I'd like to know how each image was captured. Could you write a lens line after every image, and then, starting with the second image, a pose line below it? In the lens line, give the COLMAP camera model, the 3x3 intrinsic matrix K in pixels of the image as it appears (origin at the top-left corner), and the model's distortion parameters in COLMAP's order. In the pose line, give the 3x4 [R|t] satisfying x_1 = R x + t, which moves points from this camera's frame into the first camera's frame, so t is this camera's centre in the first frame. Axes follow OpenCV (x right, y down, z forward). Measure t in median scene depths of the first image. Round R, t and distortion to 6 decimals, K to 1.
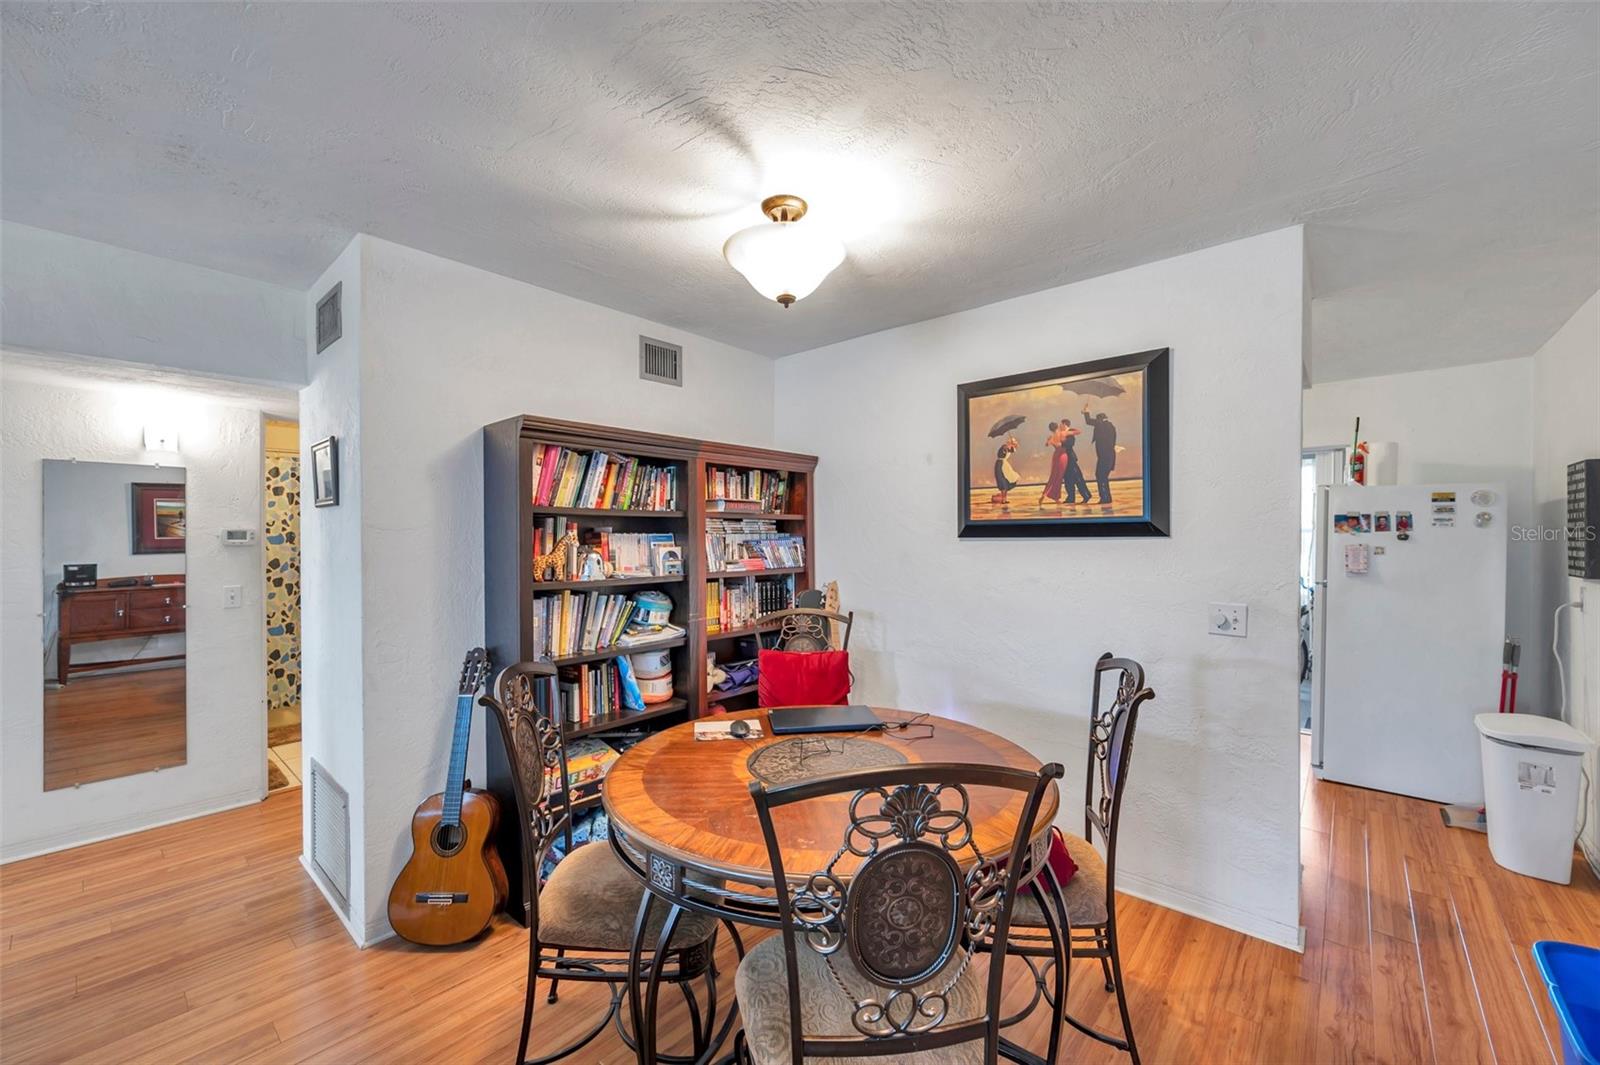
lens RADIAL K [[624.0, 0, 830.1], [0, 624.0, 539.6], [0, 0, 1]] dist [-0.000615, -0.000170]
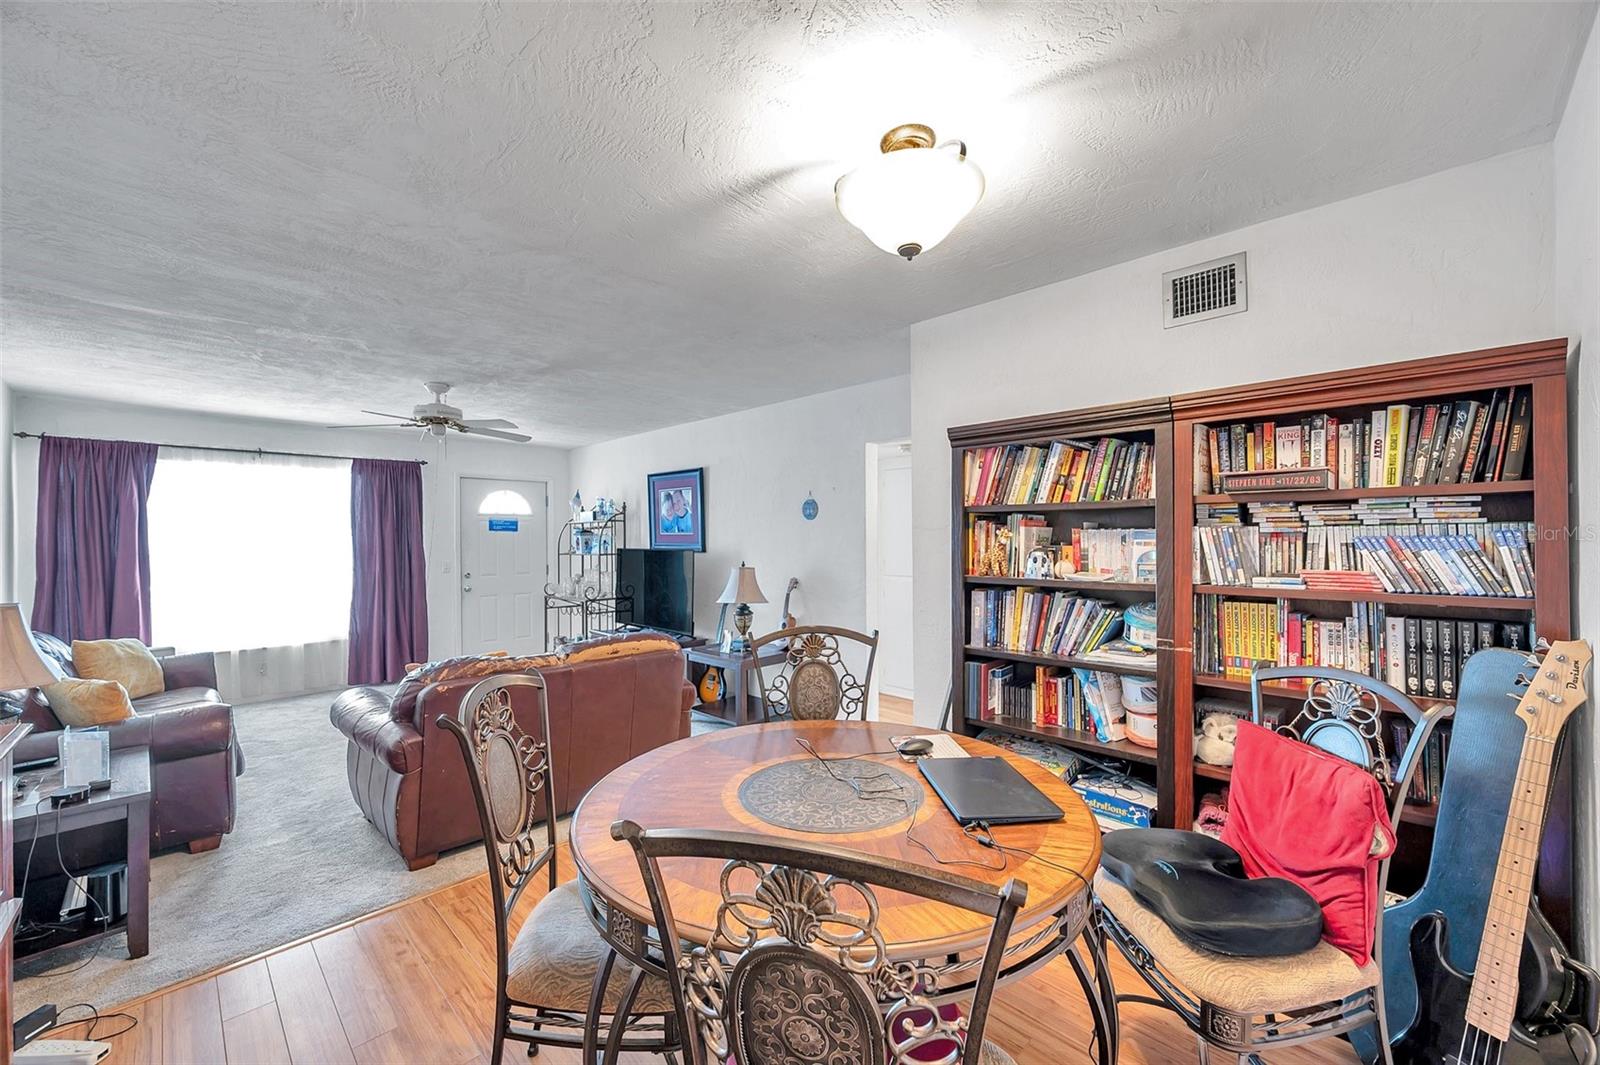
lens RADIAL K [[624.0, 0, 801.1], [0, 624.0, 536.8], [0, 0, 1]] dist [-0.000615, -0.000170]
pose [[-0.071757, 0.001660, -0.997421, 0.555028], [0.003571, 0.999993, 0.001408, -0.002199], [0.997416, -0.003461, -0.071763, 0.659797]]
